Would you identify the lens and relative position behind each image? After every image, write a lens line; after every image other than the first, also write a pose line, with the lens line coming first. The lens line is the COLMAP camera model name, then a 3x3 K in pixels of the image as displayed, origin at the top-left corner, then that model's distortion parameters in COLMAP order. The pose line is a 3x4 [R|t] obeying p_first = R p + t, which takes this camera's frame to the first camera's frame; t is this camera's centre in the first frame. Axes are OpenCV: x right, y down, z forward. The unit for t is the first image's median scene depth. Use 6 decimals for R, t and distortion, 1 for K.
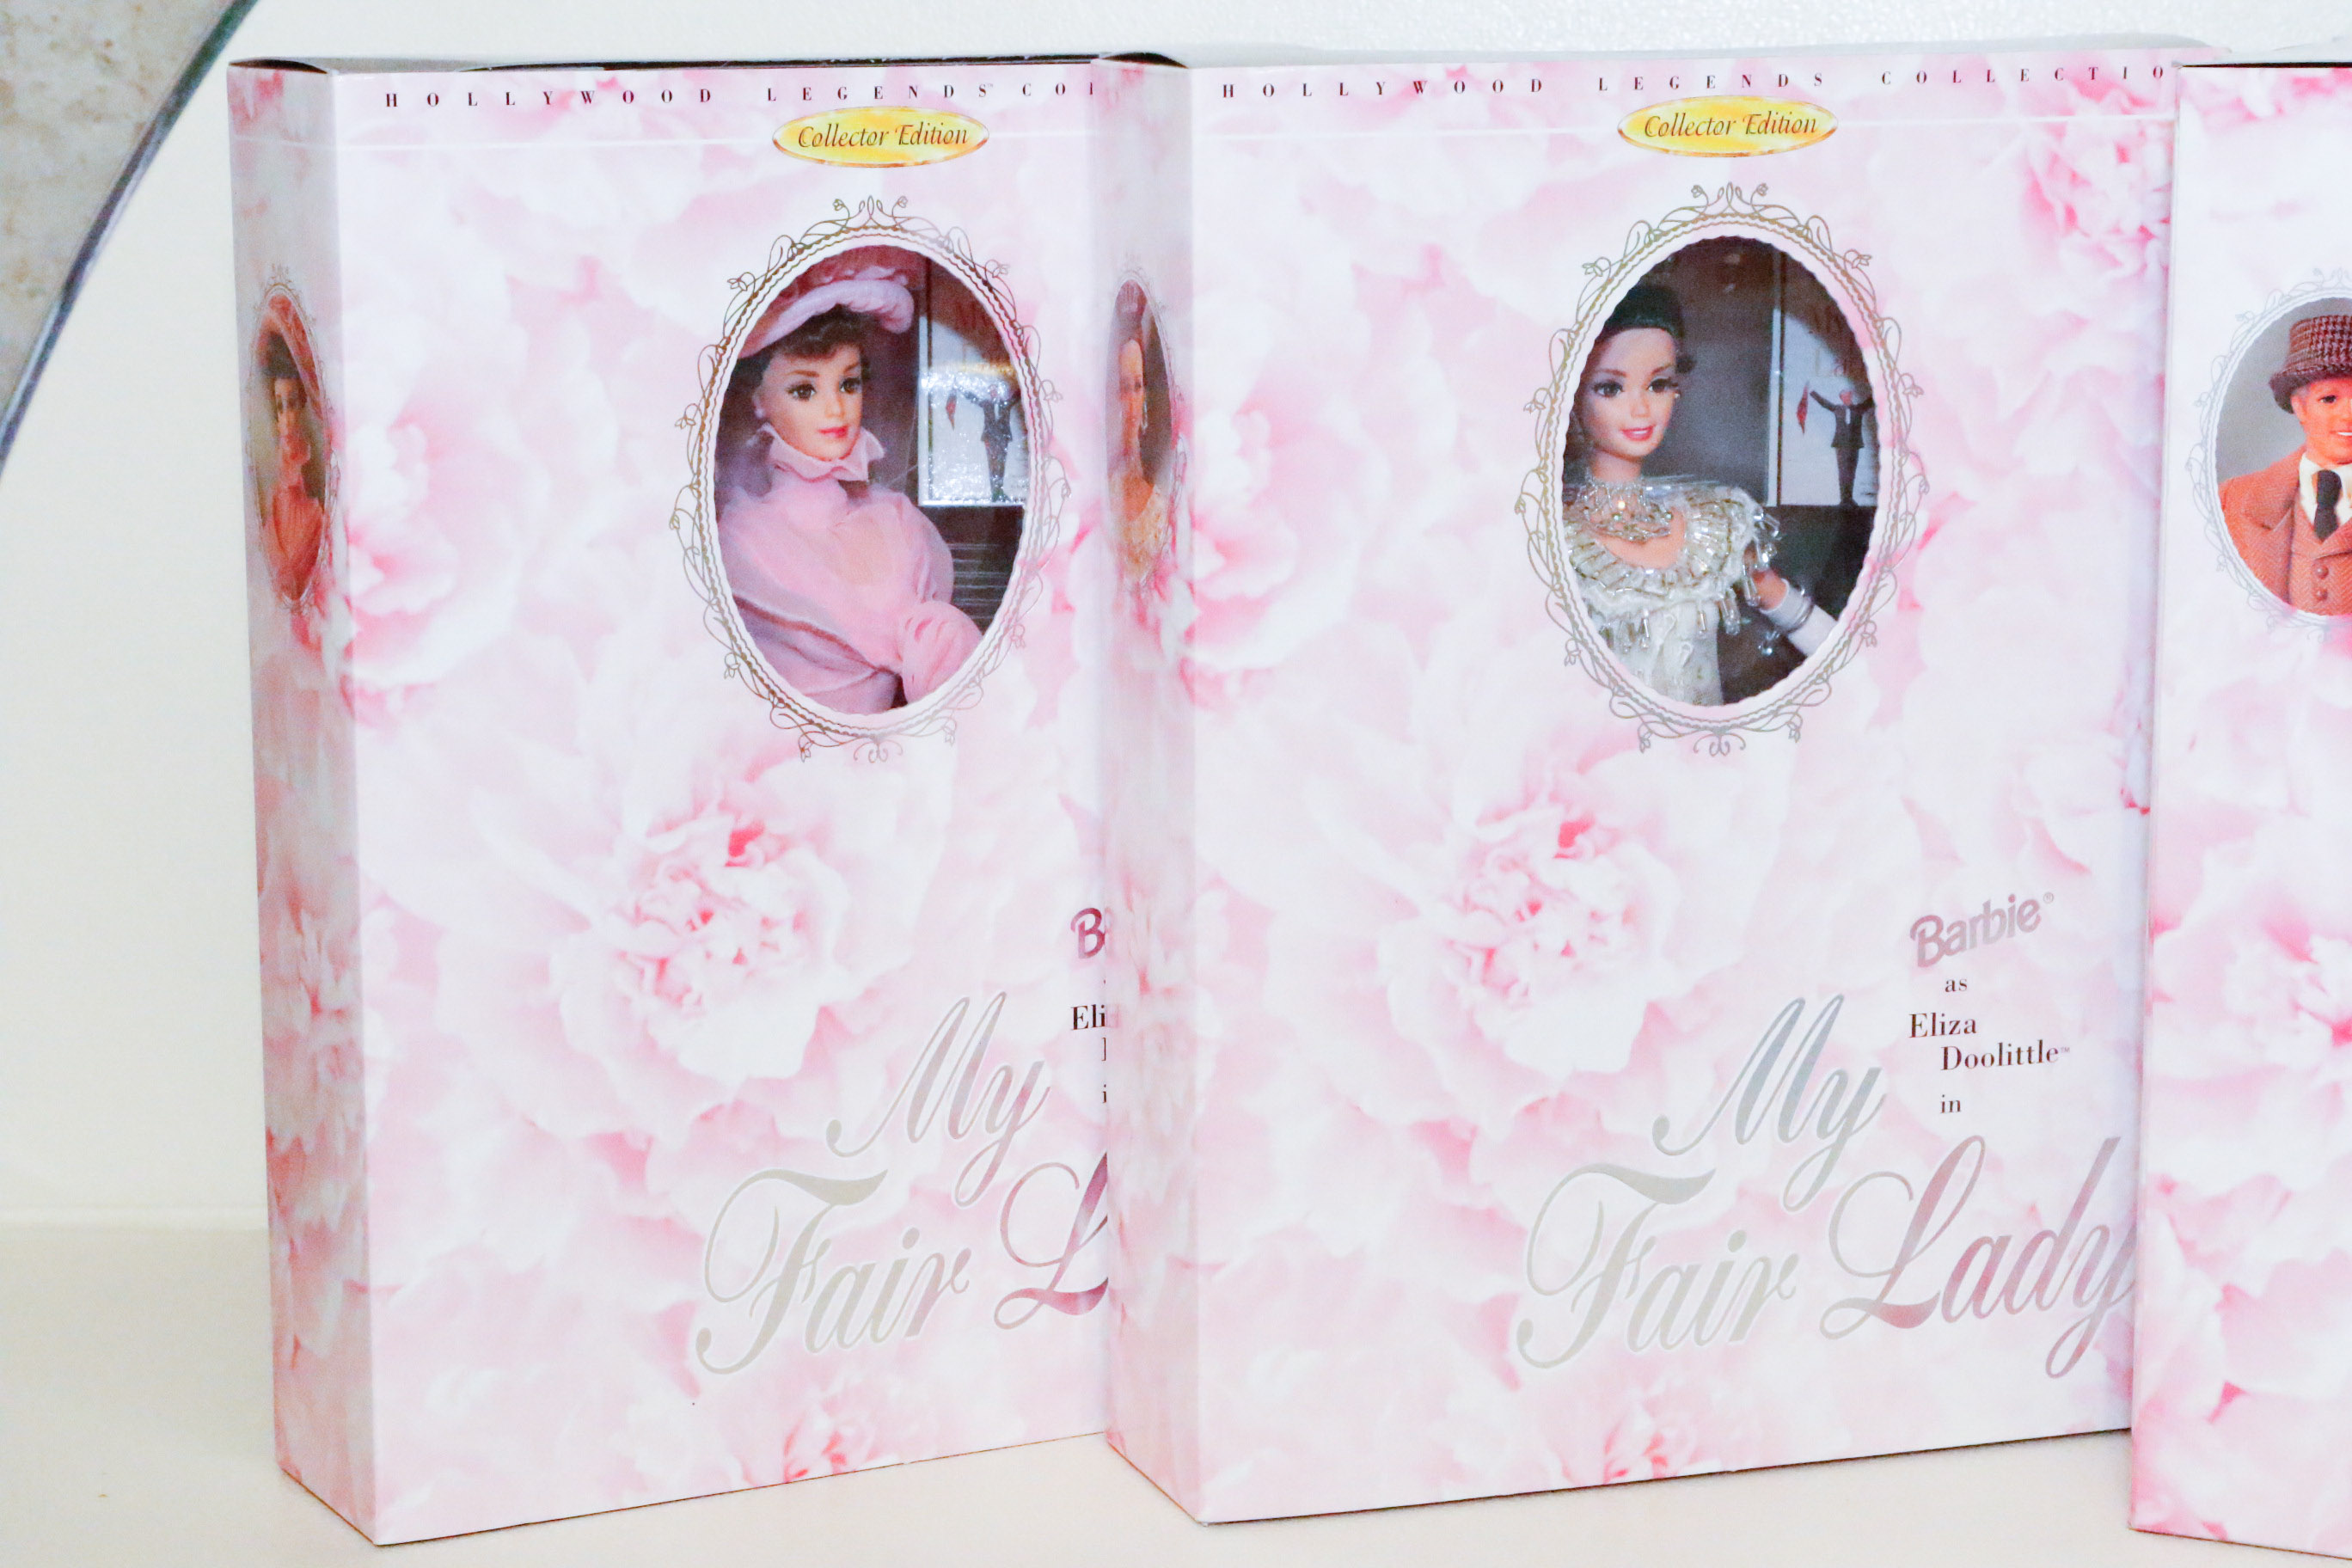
lens RADIAL K [[5033.4, 0, 1176.0], [0, 5033.4, 784.0], [0, 0, 1]] dist [0.068965, 0.407686]
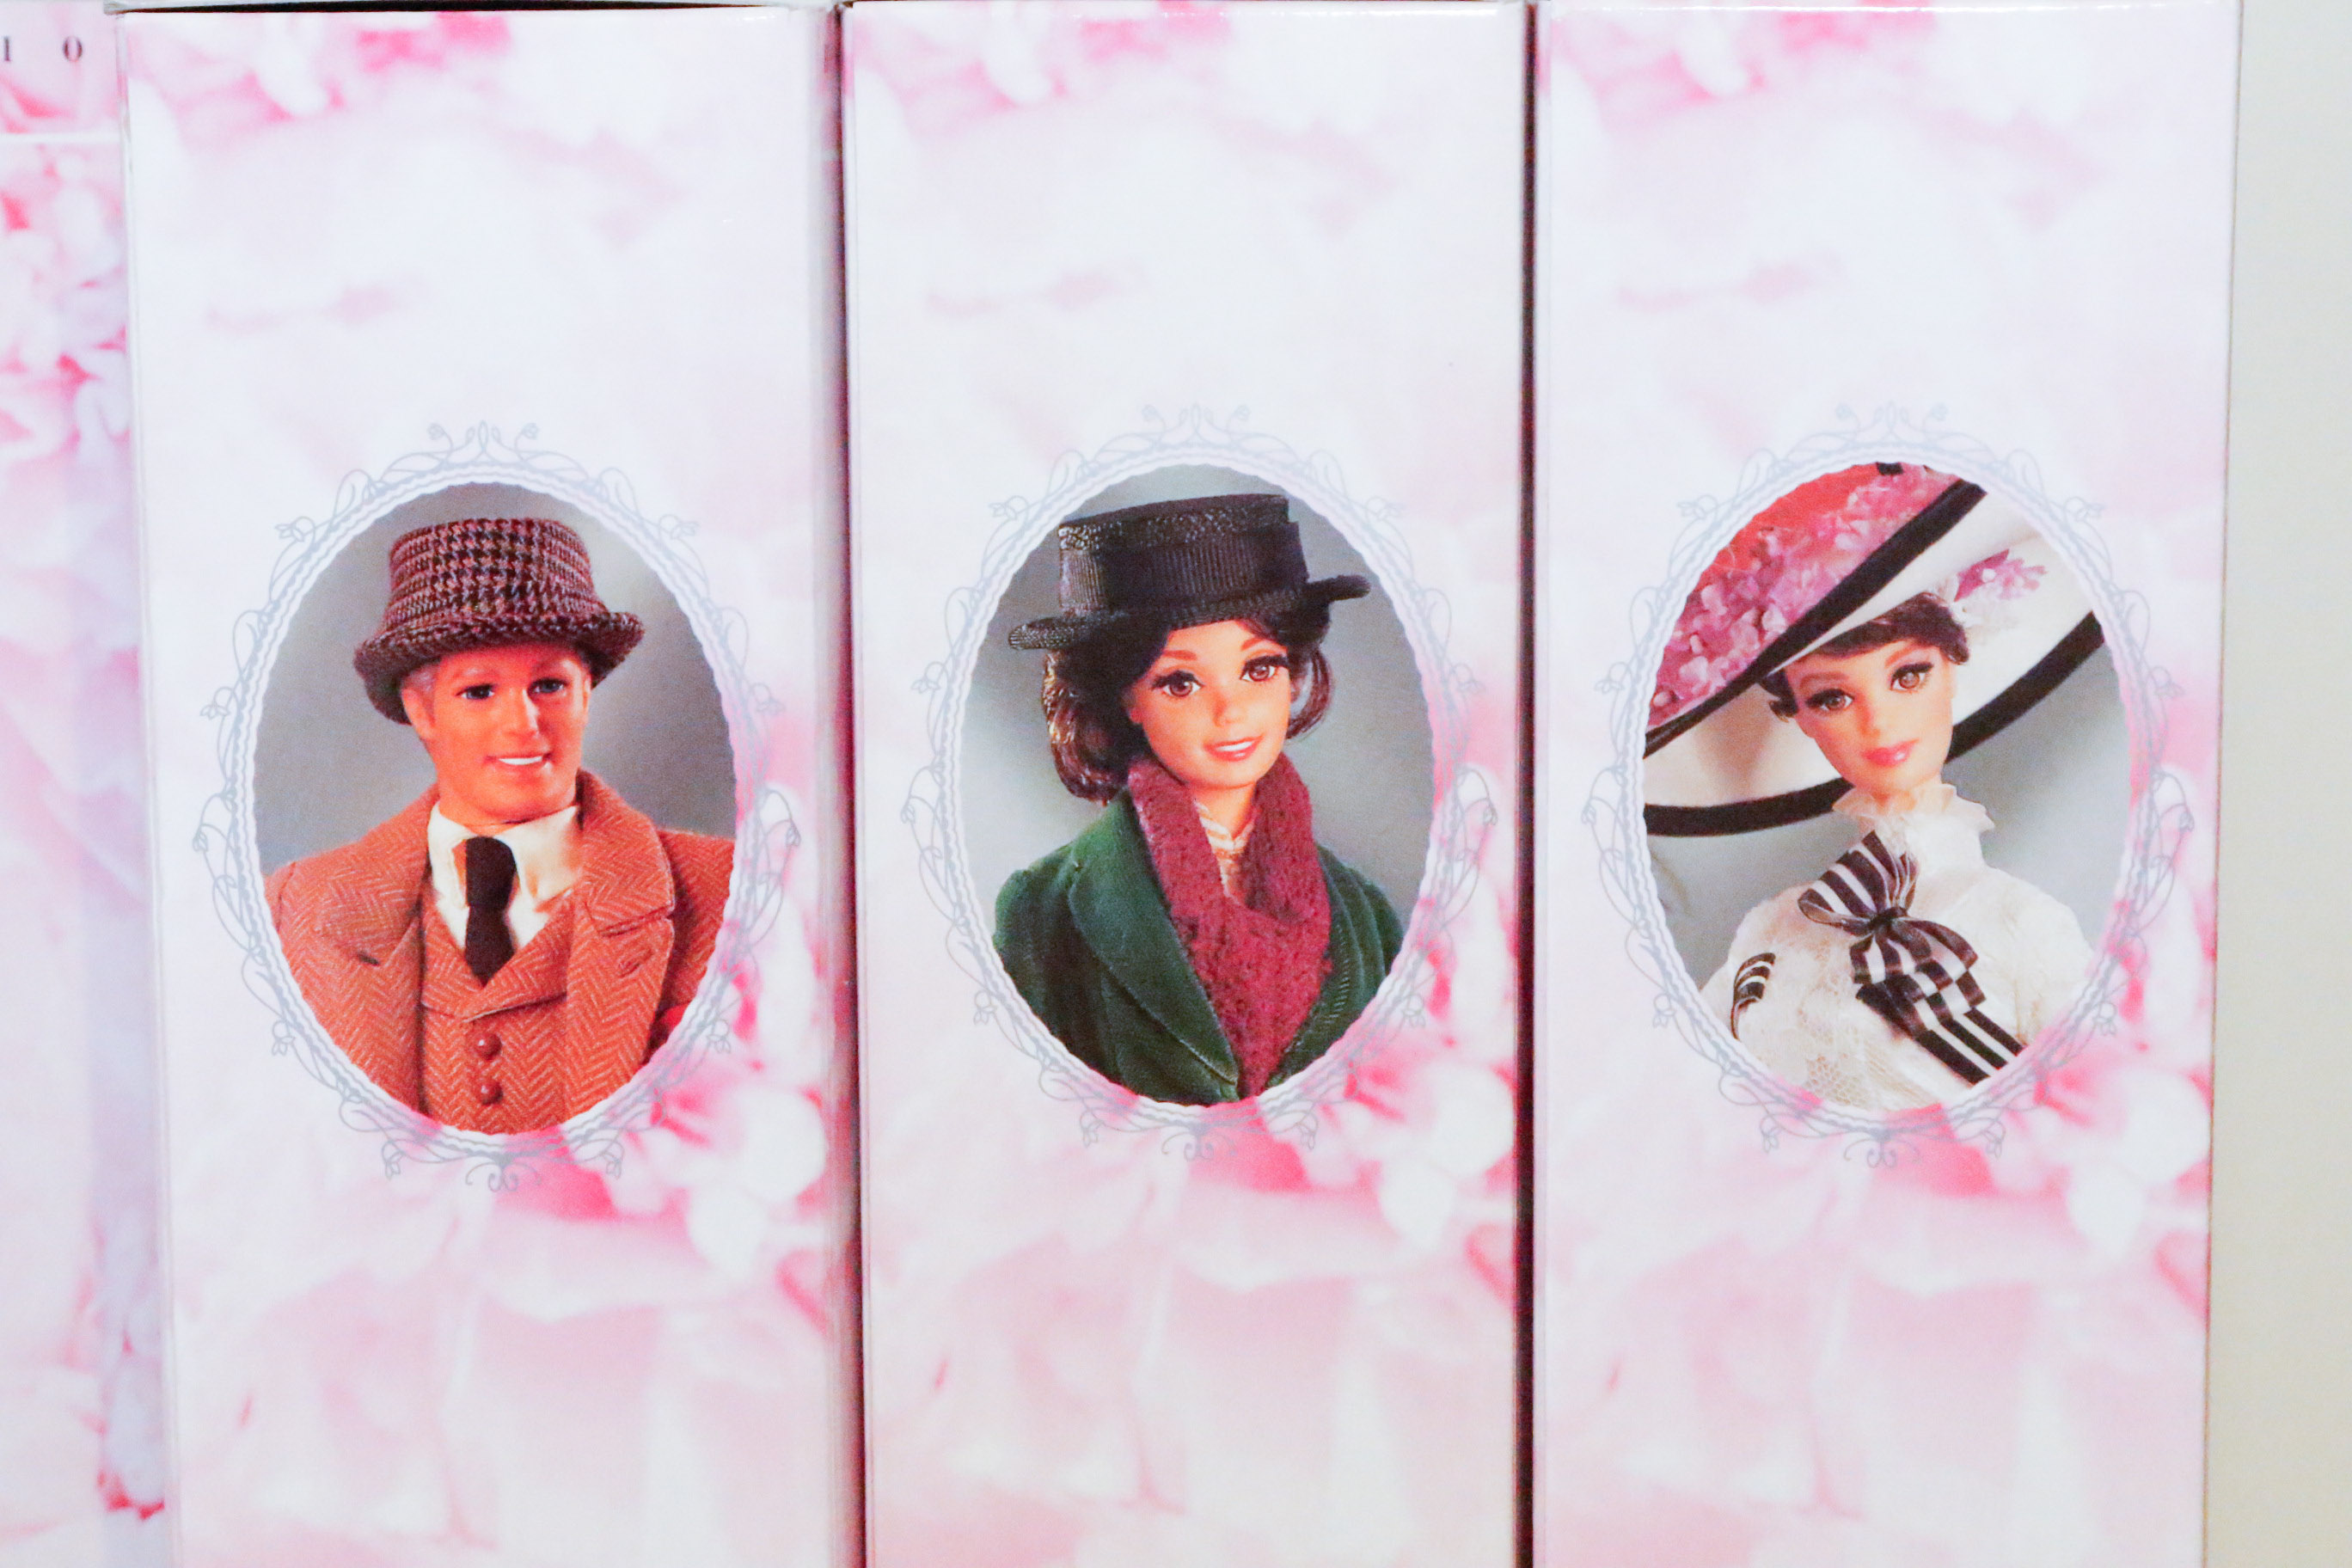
lens RADIAL K [[5703.5, 0, 1176.0], [0, 5703.5, 784.0], [0, 0, 1]] dist [0.092586, 0.463224]
pose [[0.926679, -0.053154, 0.372077, 0.080609], [0.071554, 0.996794, -0.035808, -0.040358], [-0.368981, 0.059806, 0.927511, 0.440747]]
